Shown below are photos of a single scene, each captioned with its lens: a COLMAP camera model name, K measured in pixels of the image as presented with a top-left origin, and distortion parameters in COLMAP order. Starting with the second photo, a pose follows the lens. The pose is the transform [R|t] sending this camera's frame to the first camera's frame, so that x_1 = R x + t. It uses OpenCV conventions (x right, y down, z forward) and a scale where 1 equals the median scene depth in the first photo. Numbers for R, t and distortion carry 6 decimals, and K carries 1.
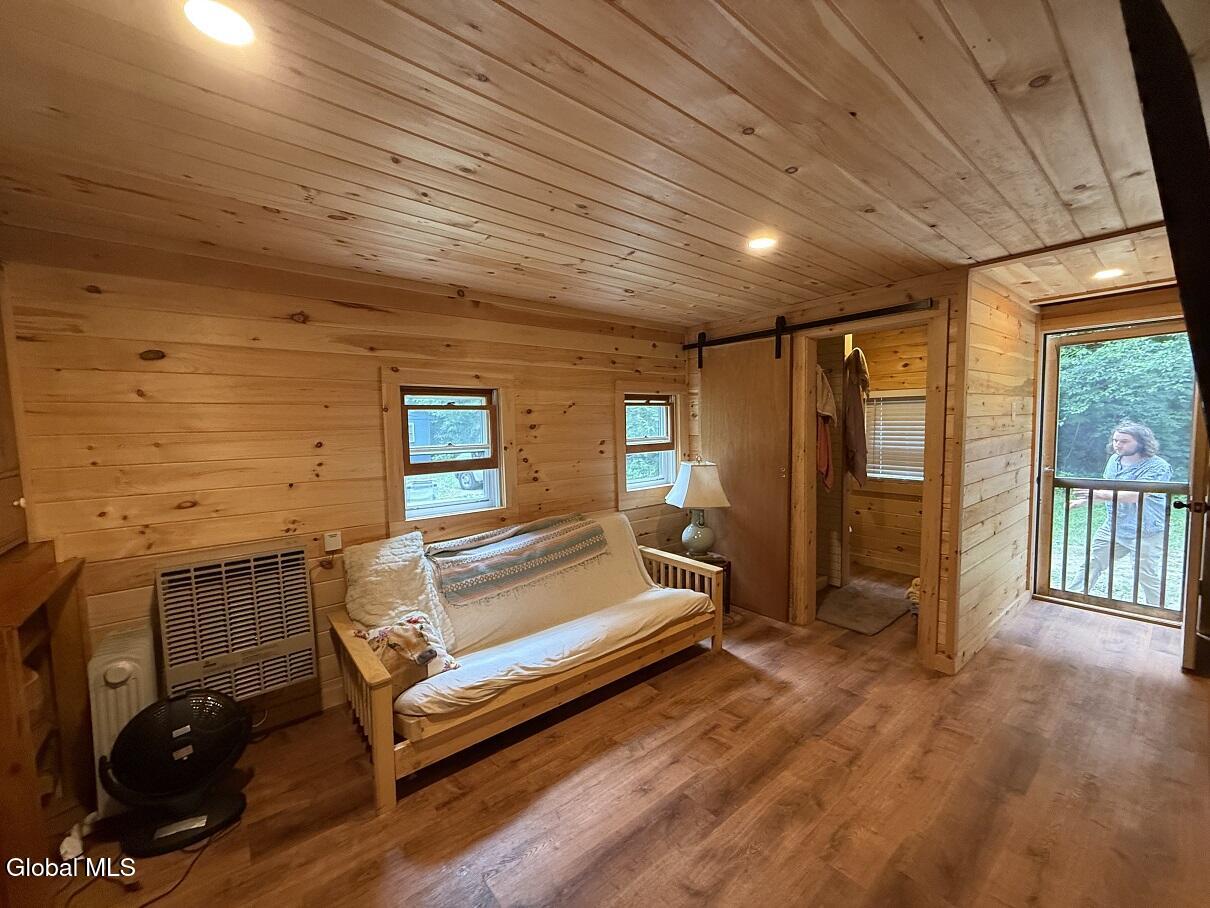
lens RADIAL K [[483.8, 0, 604.8], [0, 483.8, 454.6], [0, 0, 1]] dist [-0.005556, 0.000807]
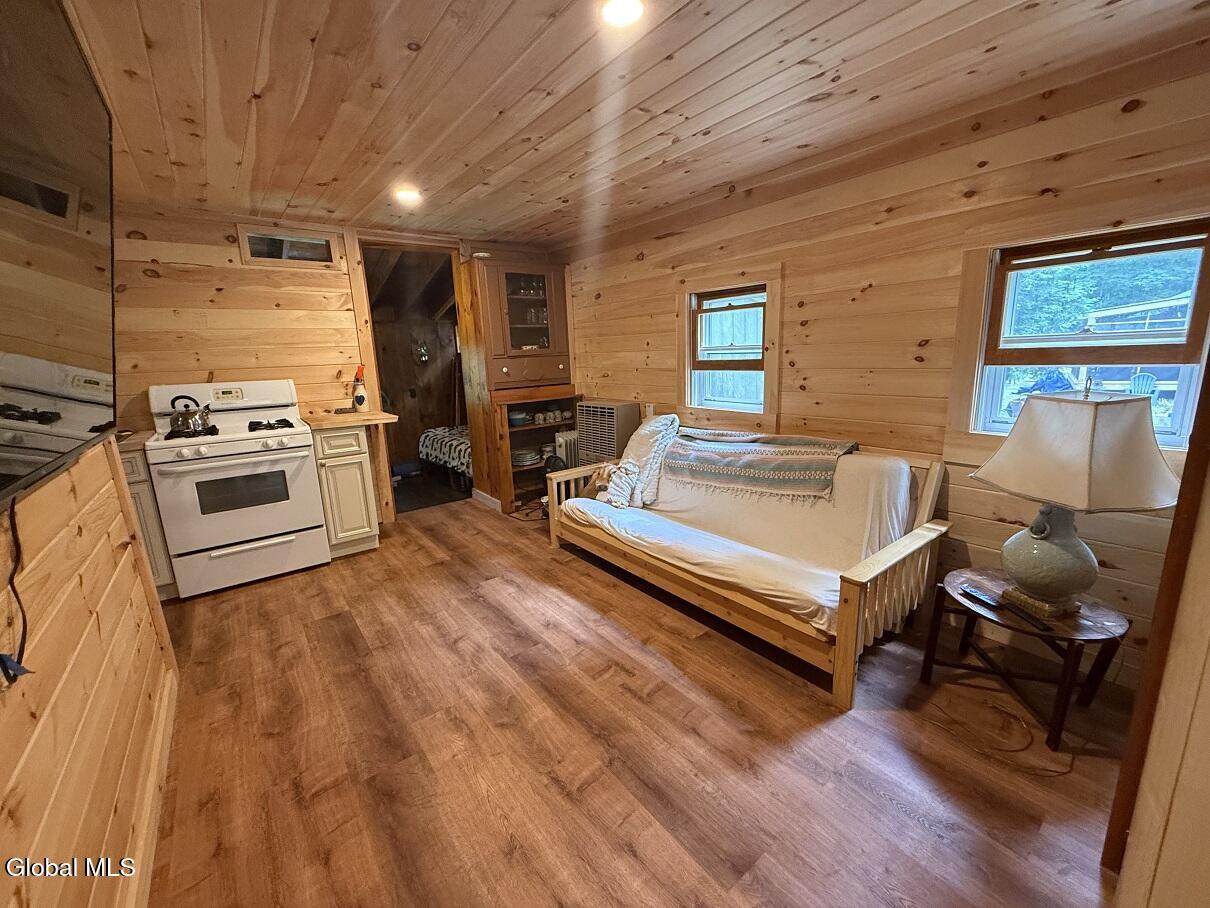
lens RADIAL K [[483.8, 0, 603.1], [0, 483.8, 456.4], [0, 0, 1]] dist [-0.005556, 0.000807]
pose [[-0.023654, 0.232512, -0.972306, 0.874512], [-0.024130, 0.972162, 0.233064, -0.025344], [0.999429, 0.028975, -0.017385, 0.833984]]
